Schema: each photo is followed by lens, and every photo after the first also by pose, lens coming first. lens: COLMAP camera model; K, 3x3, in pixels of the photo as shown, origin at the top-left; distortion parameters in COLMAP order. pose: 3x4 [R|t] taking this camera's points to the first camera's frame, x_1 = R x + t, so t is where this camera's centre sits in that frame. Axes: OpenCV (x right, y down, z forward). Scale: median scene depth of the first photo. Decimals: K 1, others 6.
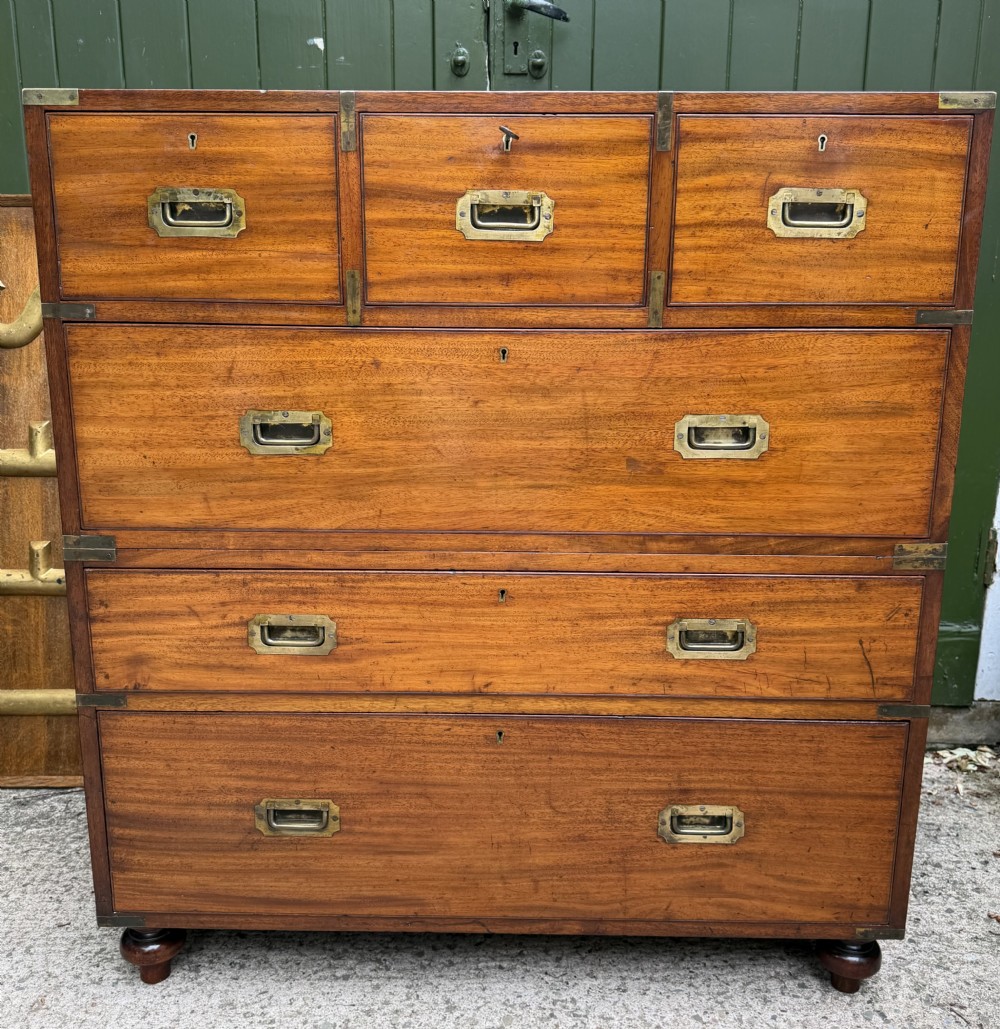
lens RADIAL K [[990.0, 0, 496.7], [0, 990.0, 519.9], [0, 0, 1]] dist [0.088840, -0.125891]
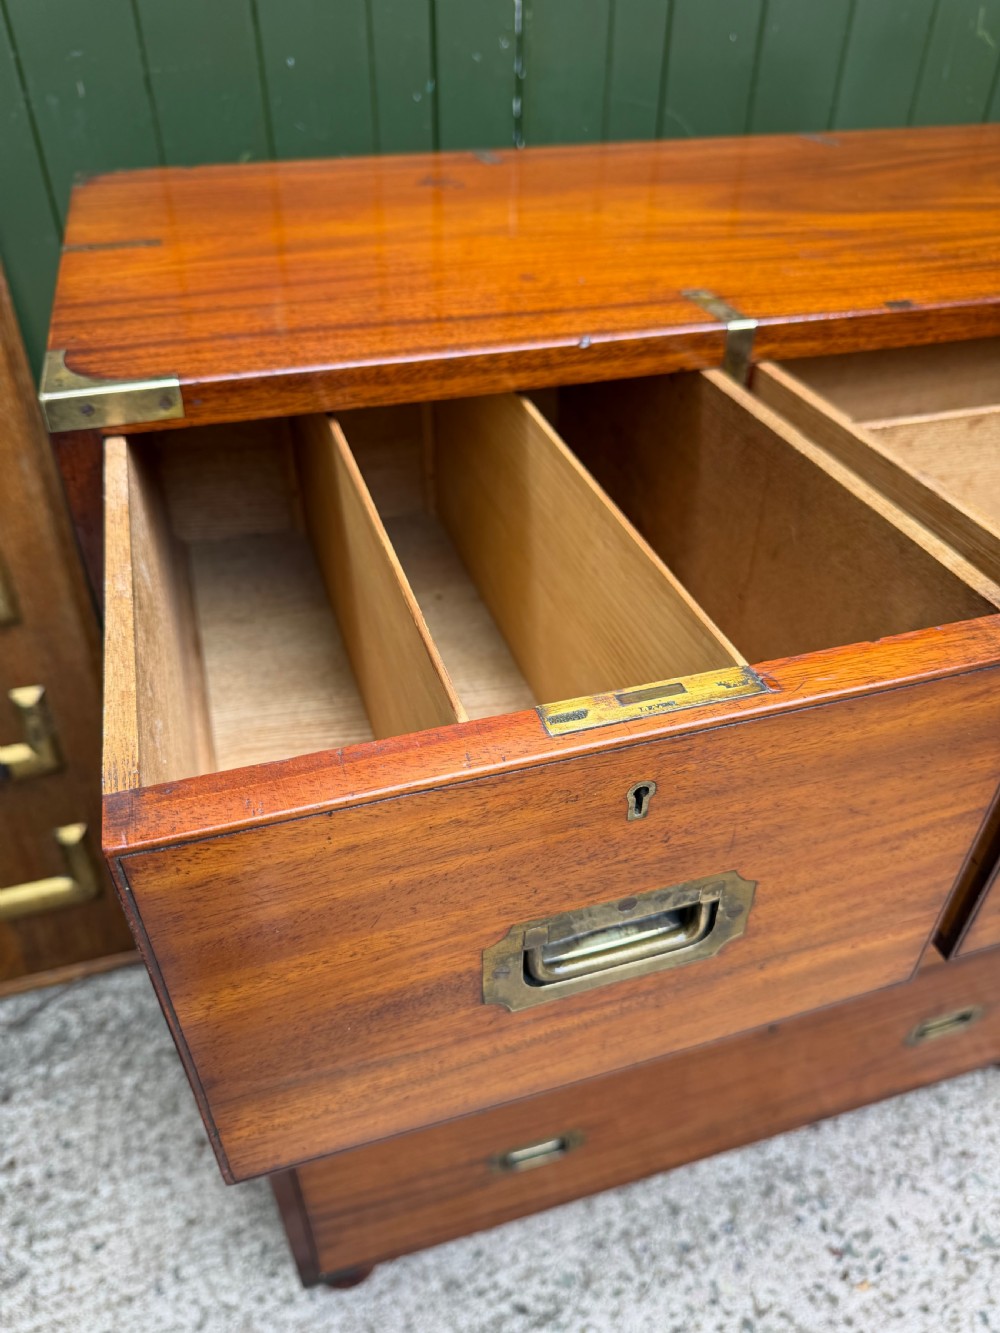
lens RADIAL K [[975.7, 0, 494.1], [0, 975.7, 667.7], [0, 0, 1]] dist [-0.012067, -0.005422]
pose [[0.951520, -0.190462, 0.241523, -0.389439], [0.069704, 0.898314, 0.433790, -0.463811], [-0.299584, -0.395925, 0.868040, 0.516274]]
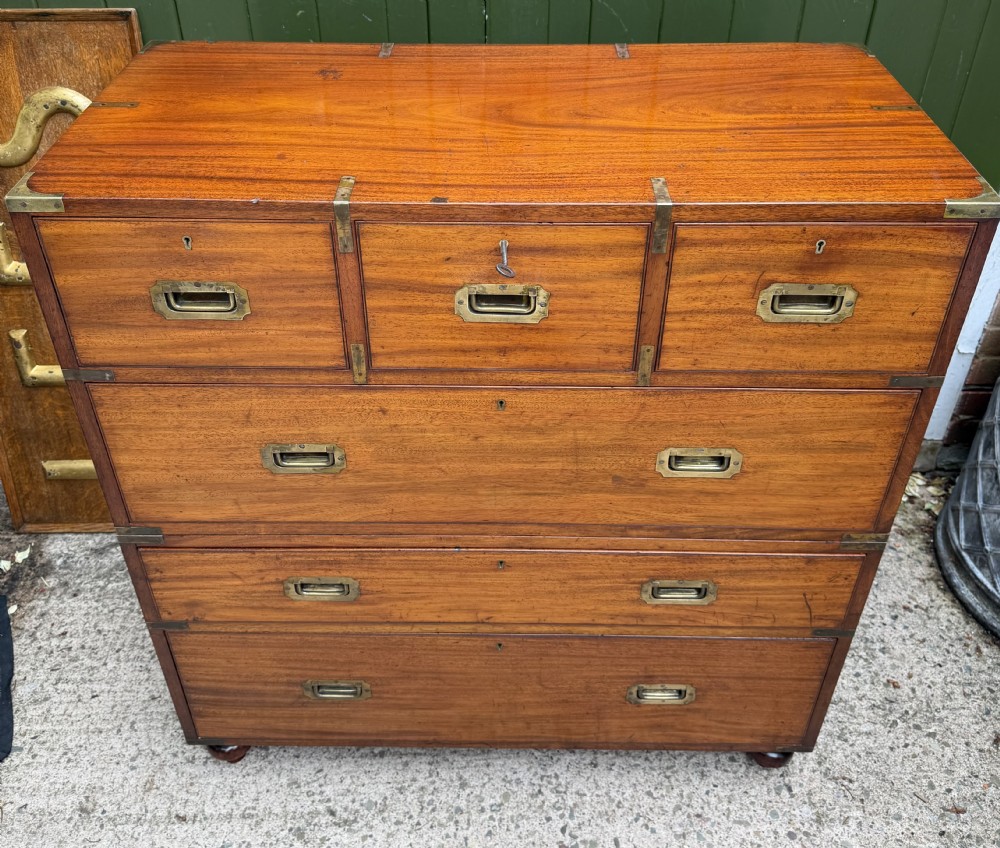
lens RADIAL K [[939.5, 0, 498.0], [0, 939.5, 342.6], [0, 0, 1]] dist [0.119577, -0.211834]
pose [[0.999980, -0.006305, 0.000542, 0.003433], [0.005584, 0.919445, 0.393180, -0.624466], [-0.002977, -0.393169, 0.919461, 0.088120]]
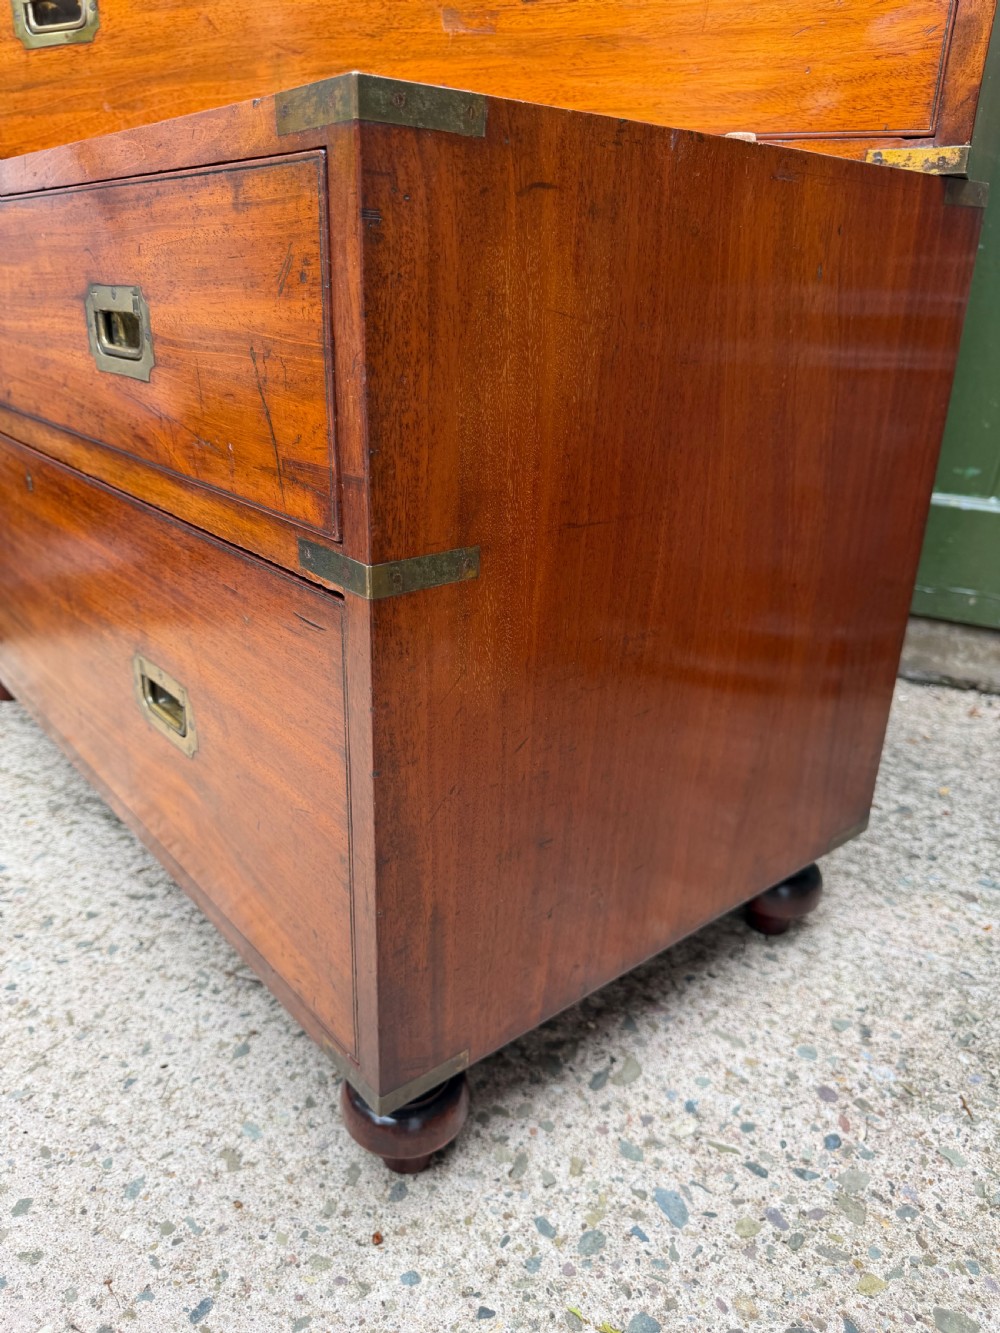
lens RADIAL K [[975.7, 0, 494.1], [0, 975.7, 667.7], [0, 0, 1]] dist [-0.012067, -0.005422]
pose [[0.903519, 0.178750, -0.389490, 0.483612], [-0.117384, 0.977326, 0.176224, 0.239347], [0.412158, -0.113502, 0.904015, 0.411065]]
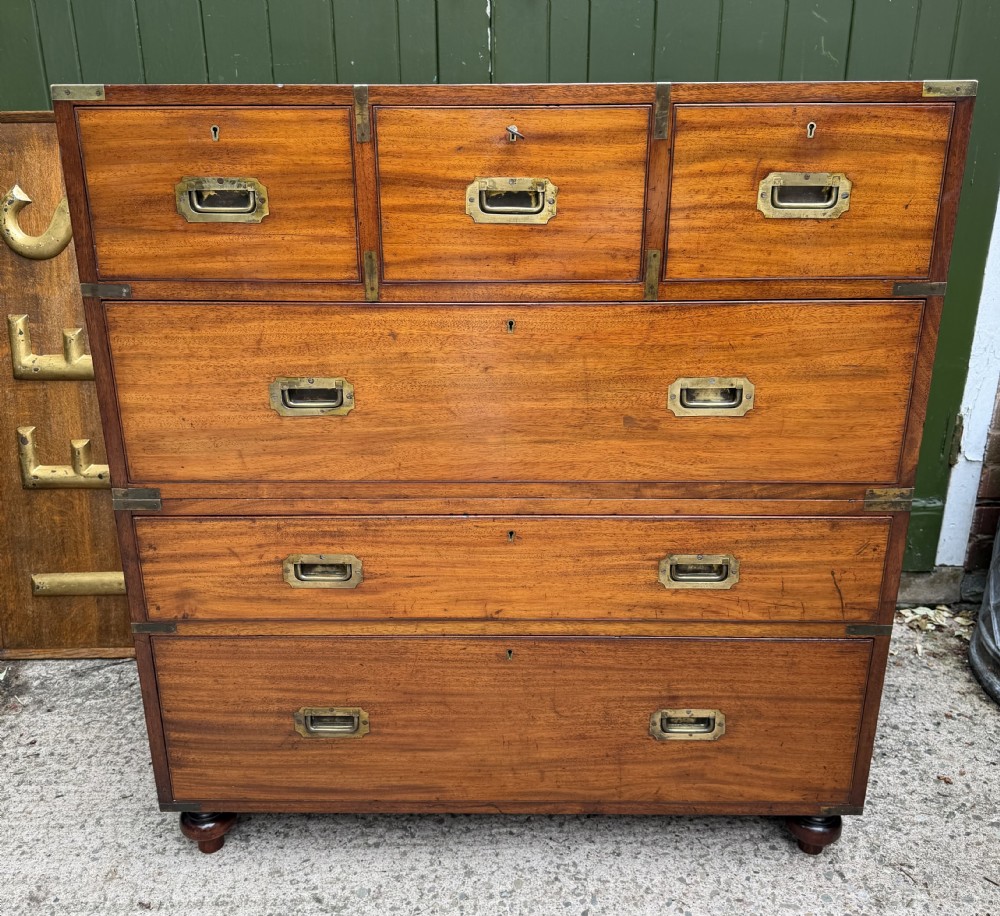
lens RADIAL K [[934.9, 0, 495.8], [0, 934.9, 432.9], [0, 0, 1]] dist [0.112339, -0.177513]
pose [[0.999934, -0.011387, 0.001327, -0.011923], [0.011140, 0.992492, 0.121802, -0.173958], [-0.002704, -0.121779, 0.992554, -0.029455]]
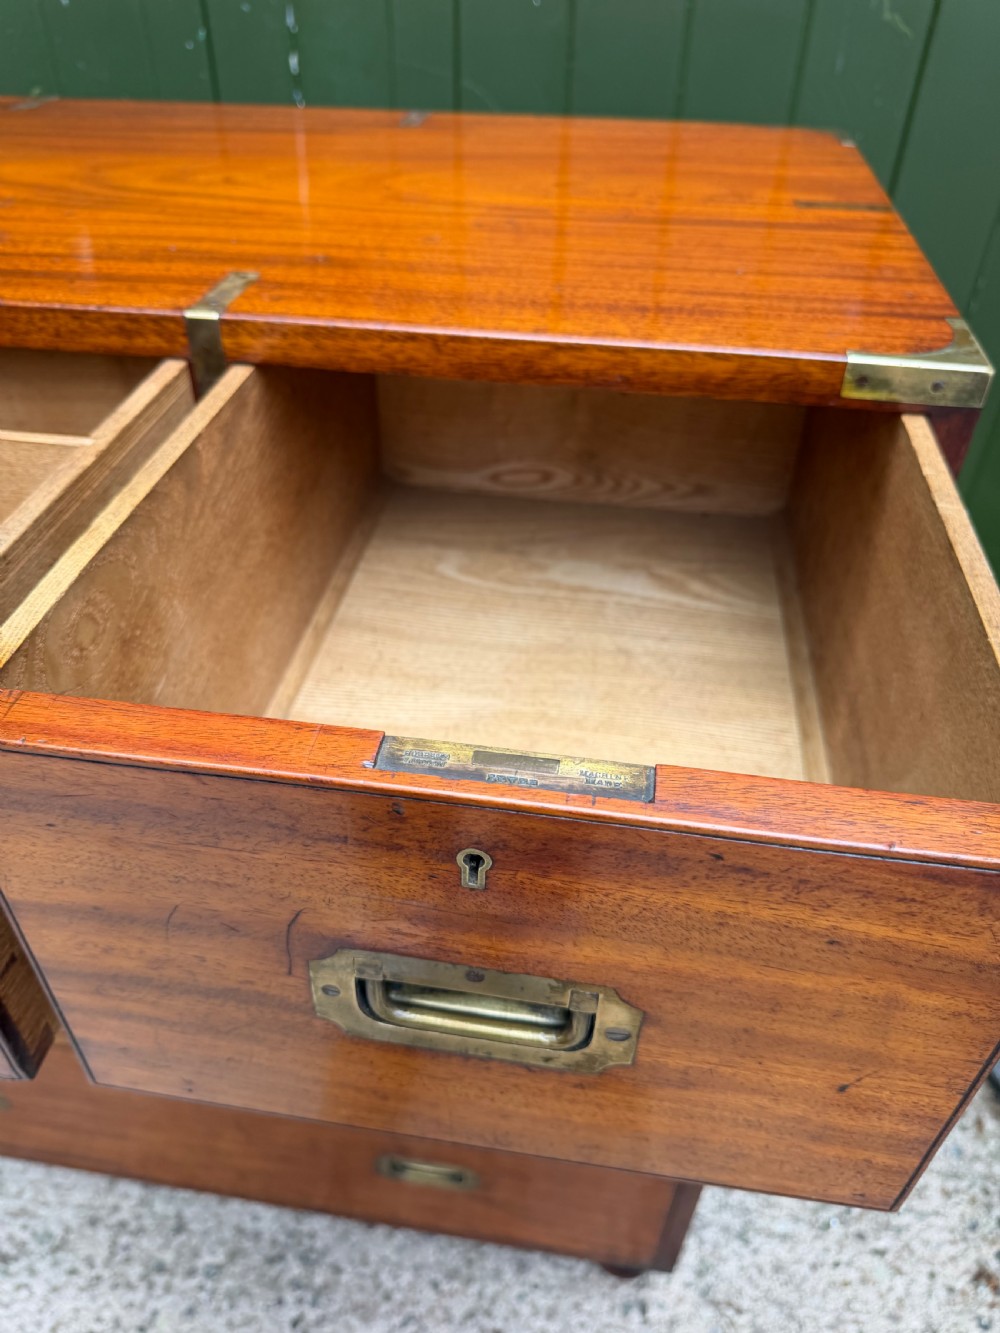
lens RADIAL K [[982.9, 0, 494.2], [0, 982.9, 658.4], [0, 0, 1]] dist [-0.032330, 0.009623]
pose [[0.990990, 0.091883, -0.097448, 0.325509], [-0.039485, 0.895662, 0.442980, -0.454725], [0.127983, -0.435141, 0.891220, 0.540177]]
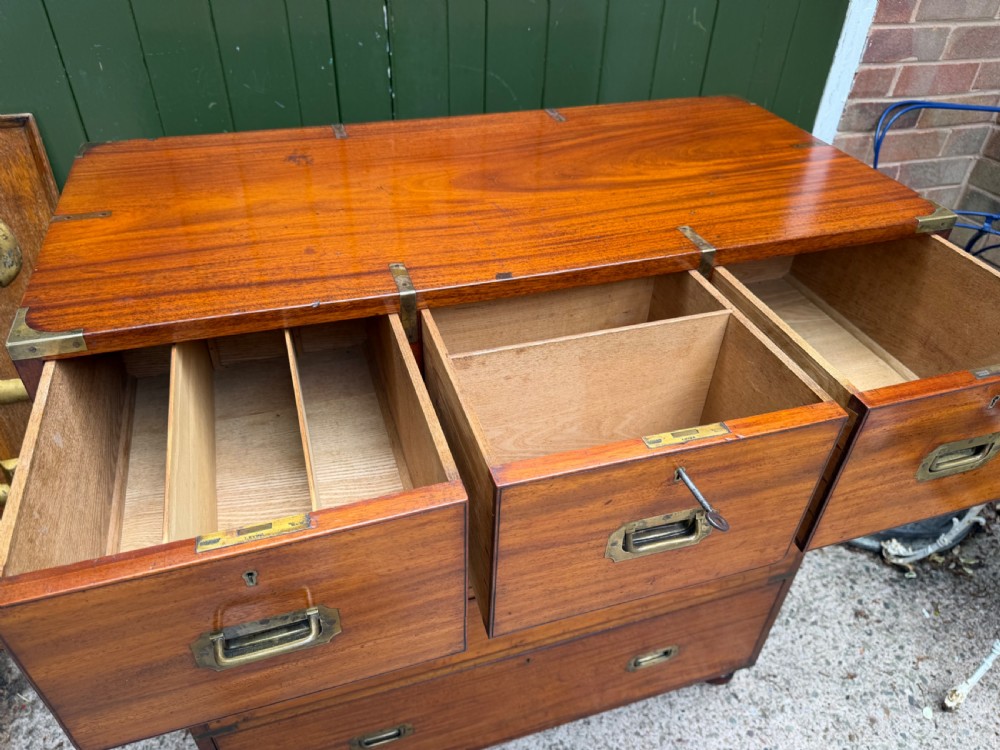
lens RADIAL K [[720.0, 0, 500.0], [0, 720.0, 375.0], [0, 0, 1]] dist [0.001651, -0.015524]
pose [[0.947576, -0.177813, 0.265485, -0.241289], [0.047797, 0.900390, 0.432451, -0.601897], [-0.315936, -0.397091, 0.861687, 0.350643]]
